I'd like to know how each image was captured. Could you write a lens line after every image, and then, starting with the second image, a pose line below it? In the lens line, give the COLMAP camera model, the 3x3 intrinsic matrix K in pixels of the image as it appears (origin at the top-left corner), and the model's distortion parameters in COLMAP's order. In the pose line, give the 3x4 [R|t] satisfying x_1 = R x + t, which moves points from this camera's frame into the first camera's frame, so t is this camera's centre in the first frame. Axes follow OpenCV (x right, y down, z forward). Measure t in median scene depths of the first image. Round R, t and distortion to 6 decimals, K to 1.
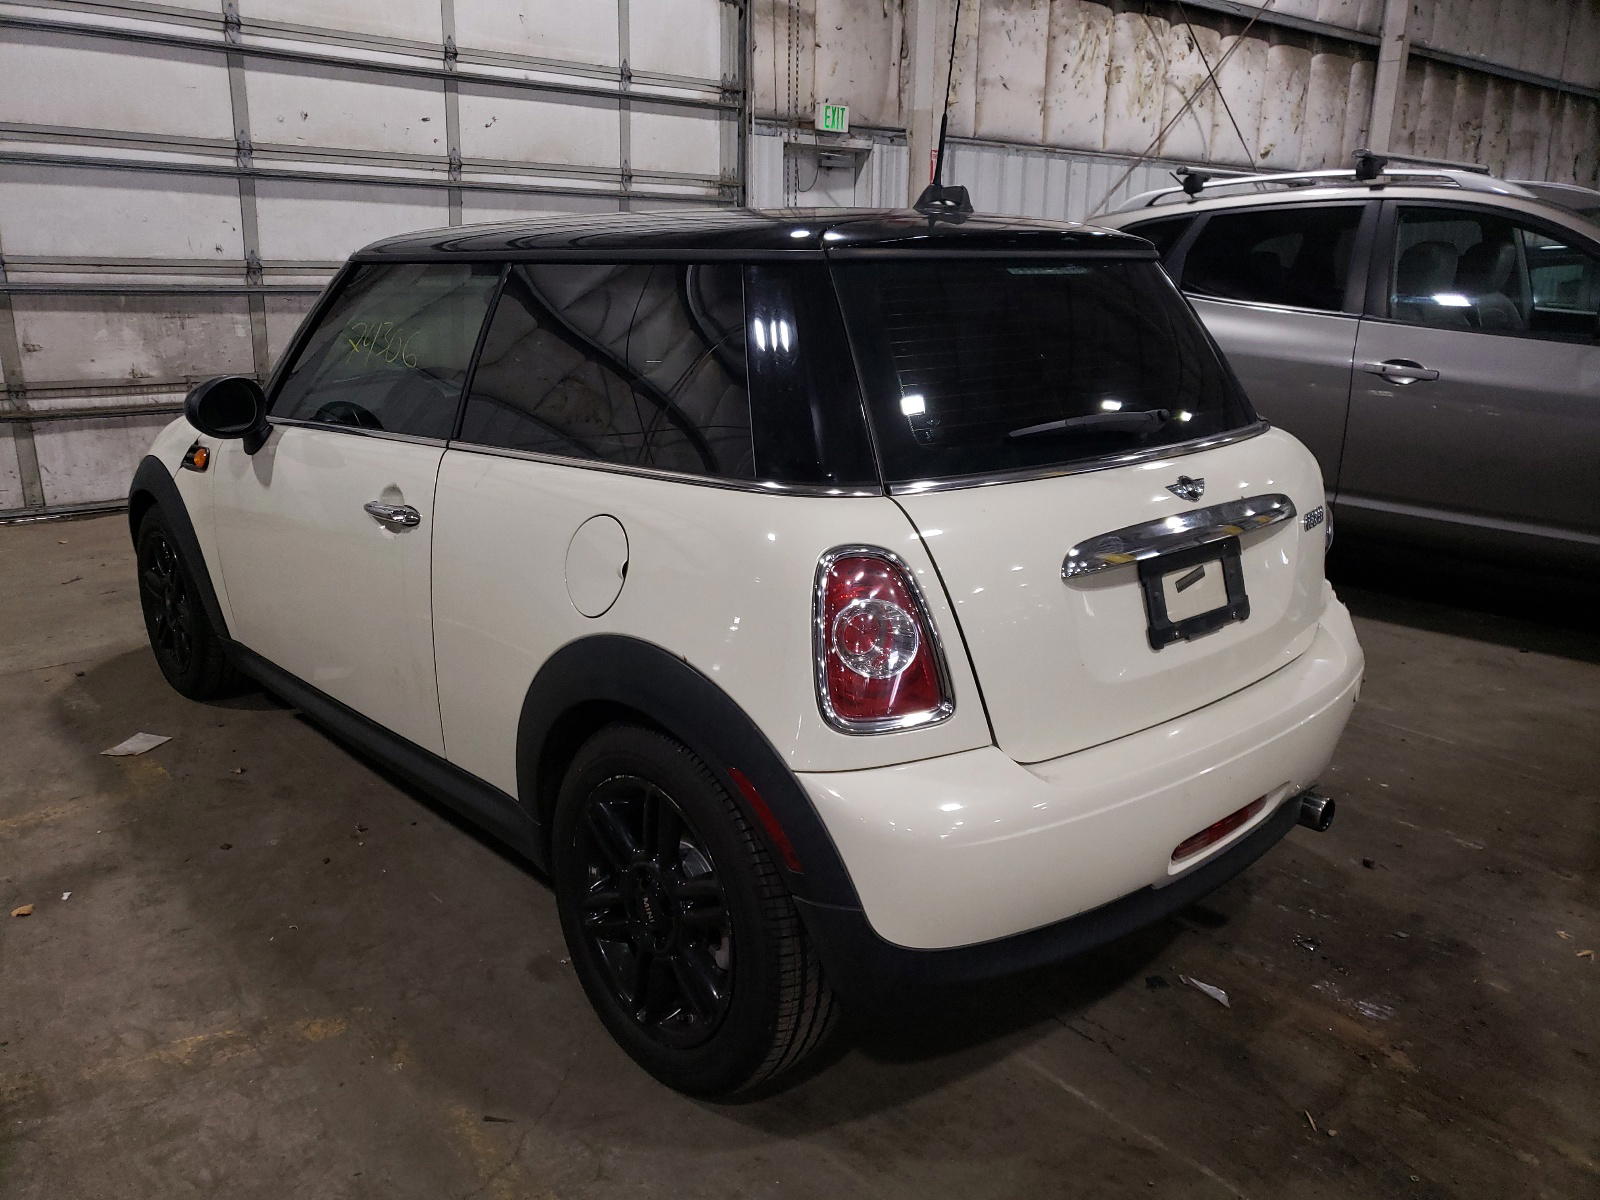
lens RADIAL K [[1241.1, 0, 791.7], [0, 1241.1, 580.2], [0, 0, 1]] dist [0.010544, 0.003251]
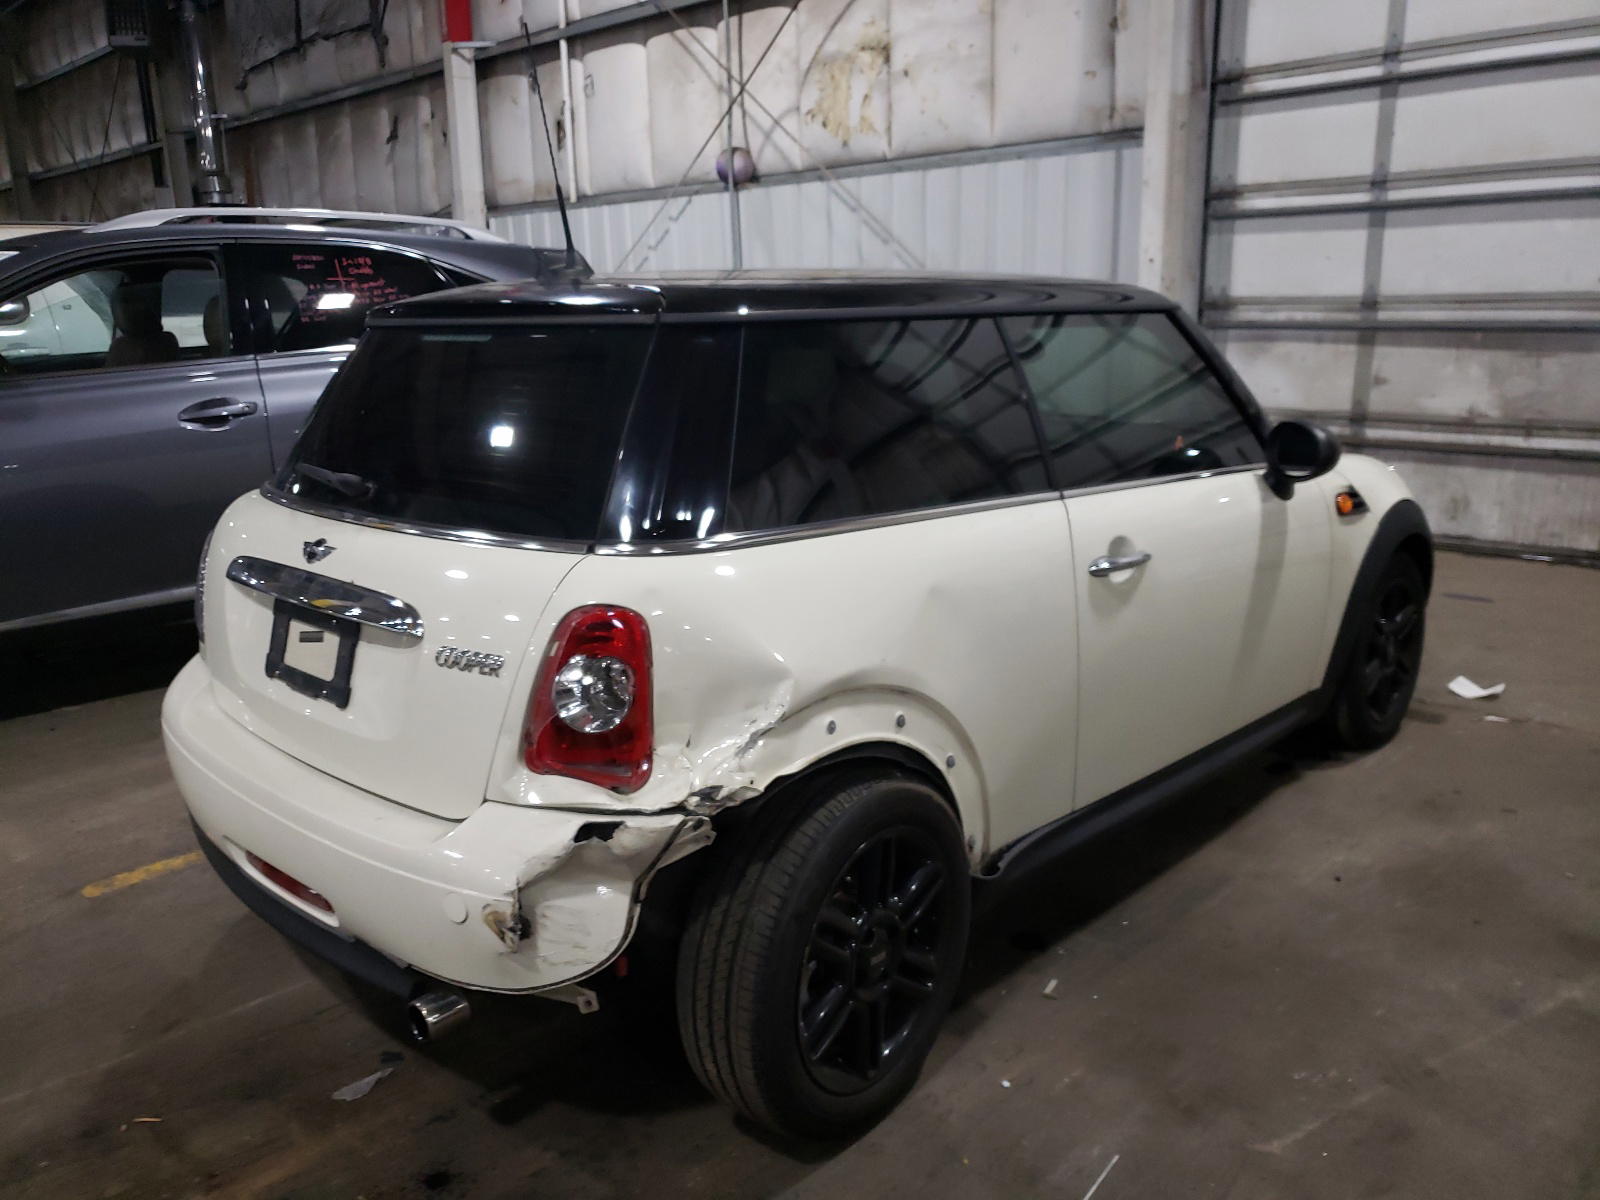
lens RADIAL K [[1277.1, 0, 778.4], [0, 1277.1, 603.3], [0, 0, 1]] dist [0.011749, 0.000121]
pose [[0.057516, 0.221278, -0.973513, 0.951228], [-0.224550, 0.953009, 0.203351, -0.229304], [0.972764, 0.206906, 0.104501, 0.874990]]
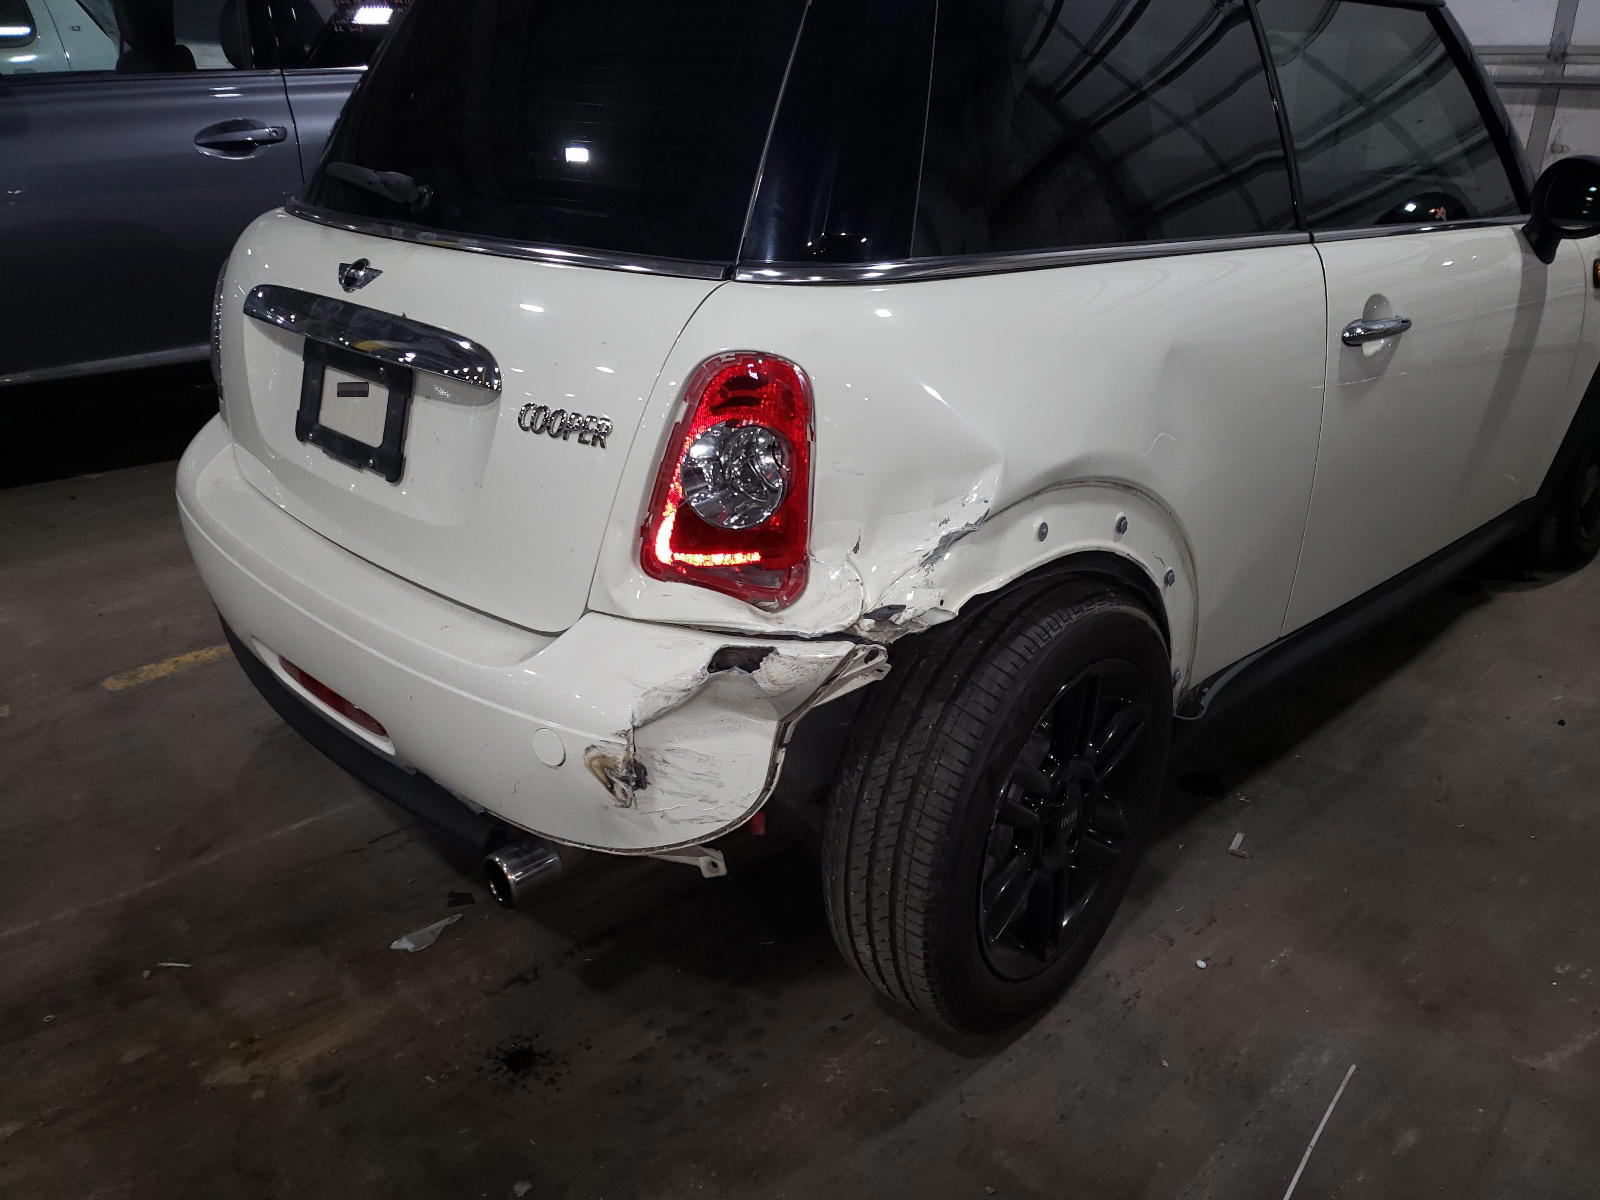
lens RADIAL K [[1261.5, 0, 793.9], [0, 1261.5, 597.9], [0, 0, 1]] dist [0.020332, 0.002629]
pose [[0.028929, 0.373705, -0.927097, 0.787021], [-0.248475, 0.901061, 0.355457, -0.166862], [0.968206, 0.220077, 0.118923, 0.838248]]
